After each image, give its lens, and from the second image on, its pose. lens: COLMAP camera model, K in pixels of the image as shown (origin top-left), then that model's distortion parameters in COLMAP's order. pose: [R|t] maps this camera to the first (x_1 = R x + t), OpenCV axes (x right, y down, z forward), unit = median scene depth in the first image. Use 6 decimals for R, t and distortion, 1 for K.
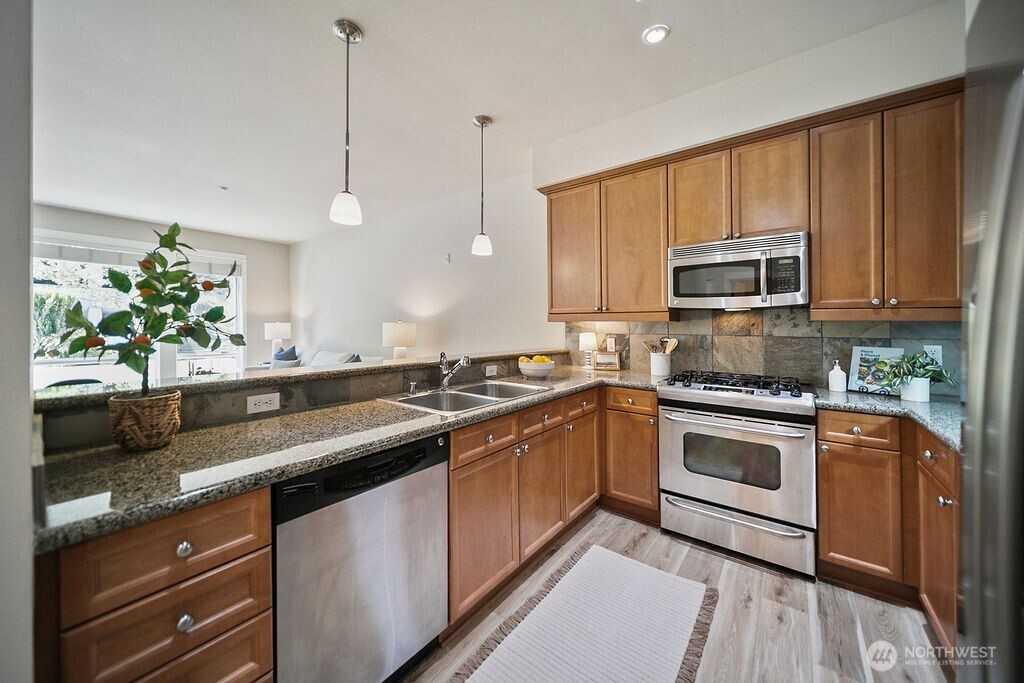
lens RADIAL K [[369.6, 0, 511.3], [0, 369.6, 325.0], [0, 0, 1]] dist [0.000440, 0.000035]
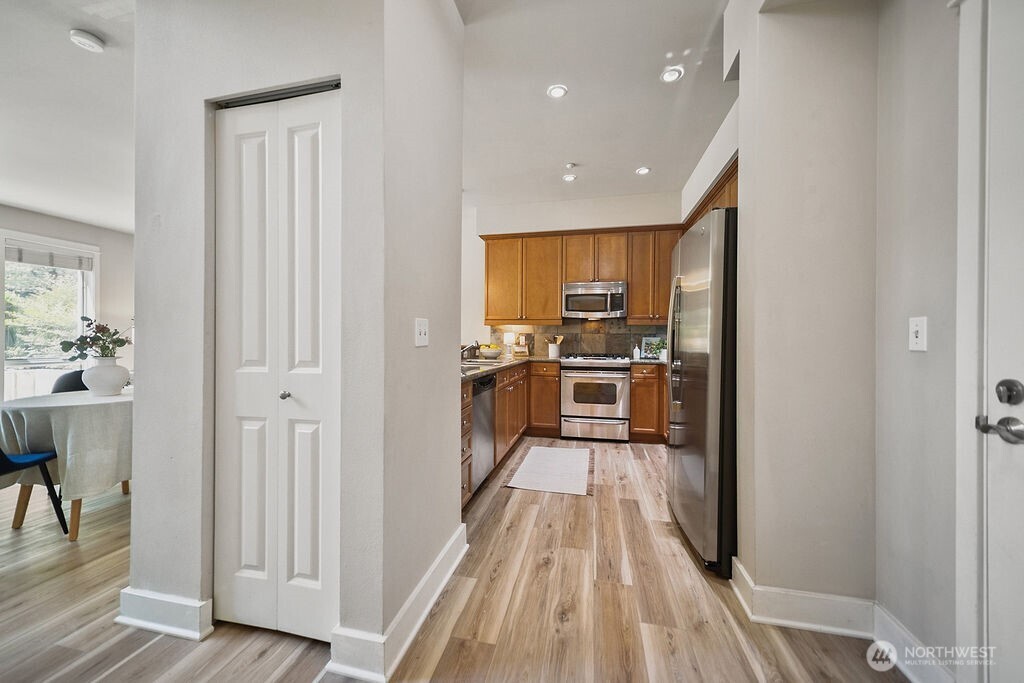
lens RADIAL K [[370.1, 0, 509.2], [0, 370.1, 347.3], [0, 0, 1]] dist [0.012133, 0.000080]
pose [[0.910890, -0.007327, 0.412585, -0.614914], [-0.003889, 0.999645, 0.026340, 0.058911], [-0.412631, -0.025598, 0.910538, -0.587763]]
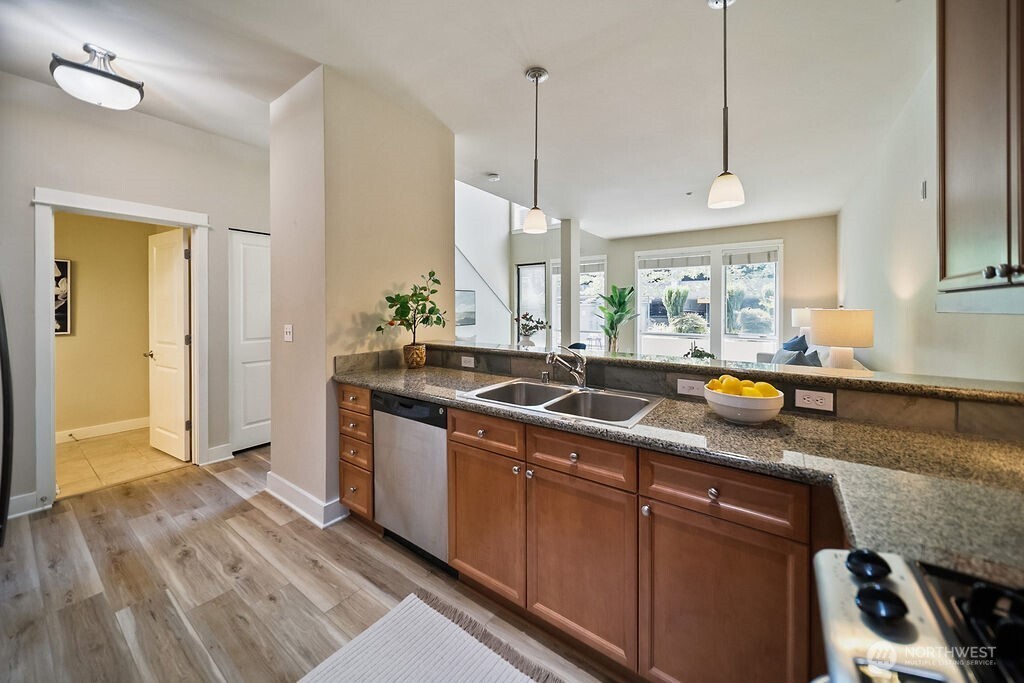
lens RADIAL K [[367.8, 0, 515.9], [0, 367.8, 310.2], [0, 0, 1]] dist [-0.002564, -0.000221]
pose [[0.037030, 0.004916, -0.999302, 0.673995], [0.005177, 0.999974, 0.005112, -0.022521], [0.999301, -0.005363, 0.037004, 0.757235]]
